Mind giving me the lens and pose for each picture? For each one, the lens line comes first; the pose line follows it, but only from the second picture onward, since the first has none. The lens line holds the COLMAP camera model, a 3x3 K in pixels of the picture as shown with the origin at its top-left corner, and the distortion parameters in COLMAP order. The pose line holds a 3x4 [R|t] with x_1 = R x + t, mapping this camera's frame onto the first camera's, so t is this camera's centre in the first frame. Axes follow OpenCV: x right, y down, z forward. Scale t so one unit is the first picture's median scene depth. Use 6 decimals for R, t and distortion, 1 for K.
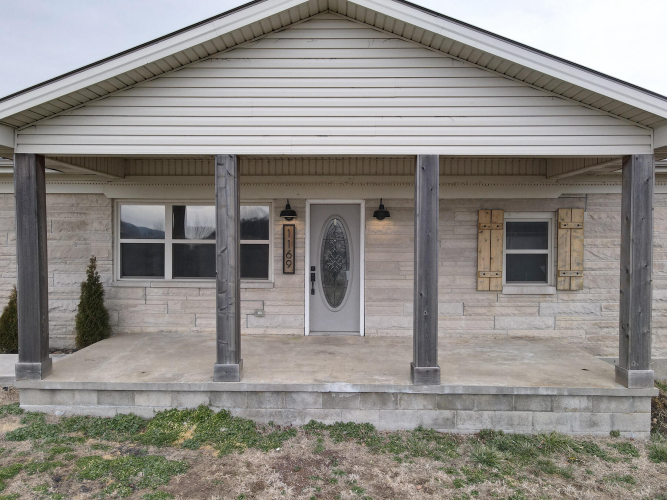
lens RADIAL K [[487.9, 0, 335.5], [0, 487.9, 250.5], [0, 0, 1]] dist [0.012133, 0.017006]
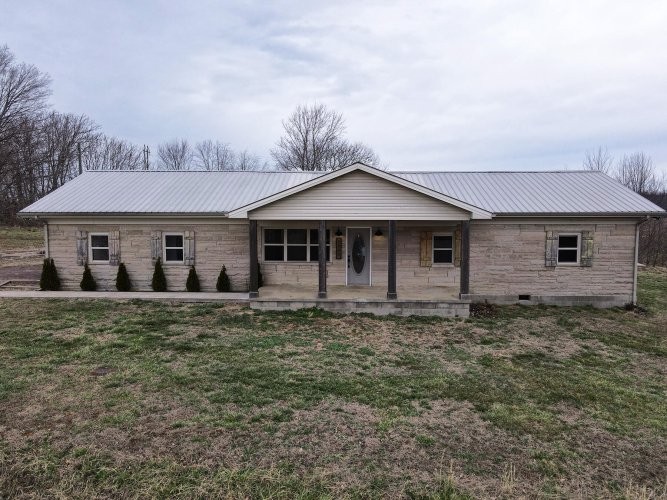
lens RADIAL K [[487.9, 0, 331.0], [0, 487.9, 250.5], [0, 0, 1]] dist [0.012133, 0.017006]
pose [[0.999301, -0.001855, -0.037327, -0.064686], [0.004012, 0.998320, 0.057795, -0.178128], [0.037157, -0.057904, 0.997630, -1.835216]]
